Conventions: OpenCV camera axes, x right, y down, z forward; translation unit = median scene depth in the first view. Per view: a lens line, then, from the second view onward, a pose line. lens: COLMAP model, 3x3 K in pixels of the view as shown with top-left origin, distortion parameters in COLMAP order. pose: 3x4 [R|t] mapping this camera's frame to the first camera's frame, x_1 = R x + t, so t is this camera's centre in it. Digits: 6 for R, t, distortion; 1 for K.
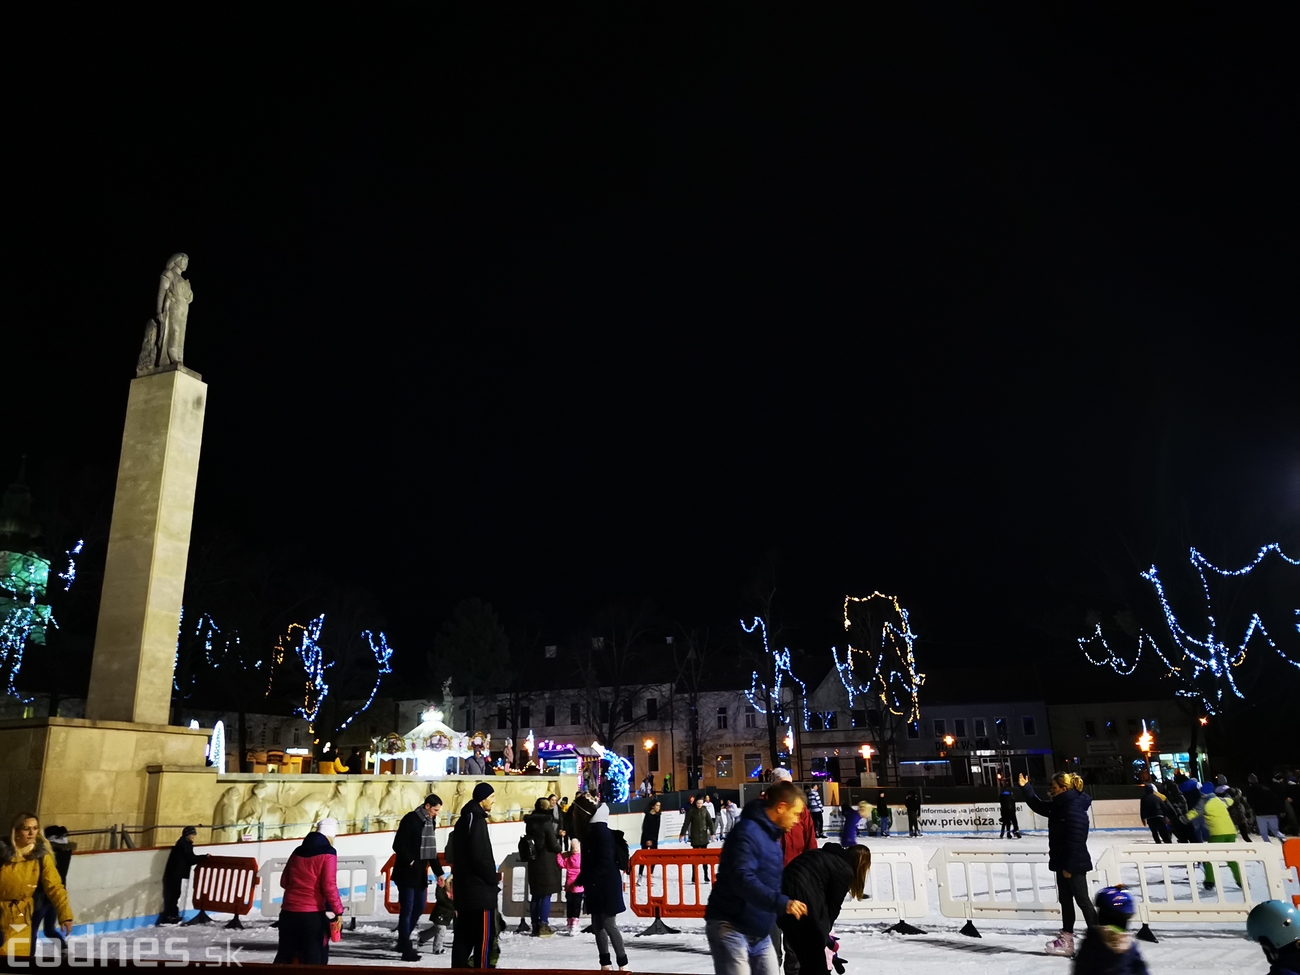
lens RADIAL K [[1018.8, 0, 650.0], [0, 1018.8, 487.5], [0, 0, 1]] dist [-0.010317, -0.008473]
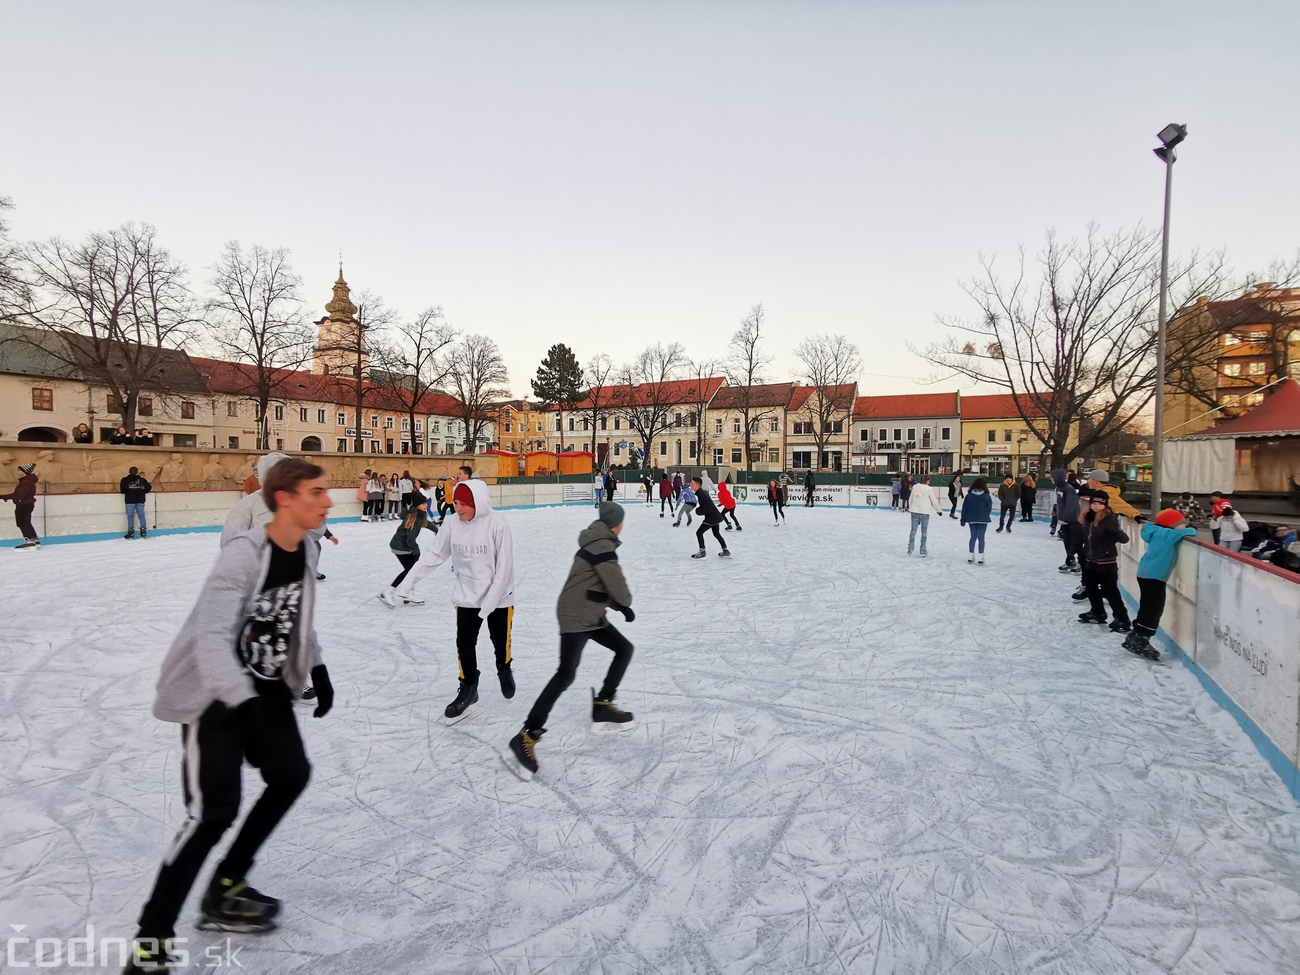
lens RADIAL K [[597.6, 0, 650.6], [0, 597.6, 488.9], [0, 0, 1]] dist [0.001717, 0.000864]
pose [[0.985862, 0.033471, -0.164183, 0.250400], [0.020005, 0.949325, 0.313658, 0.070299], [0.166361, -0.312508, 0.935234, 0.245090]]
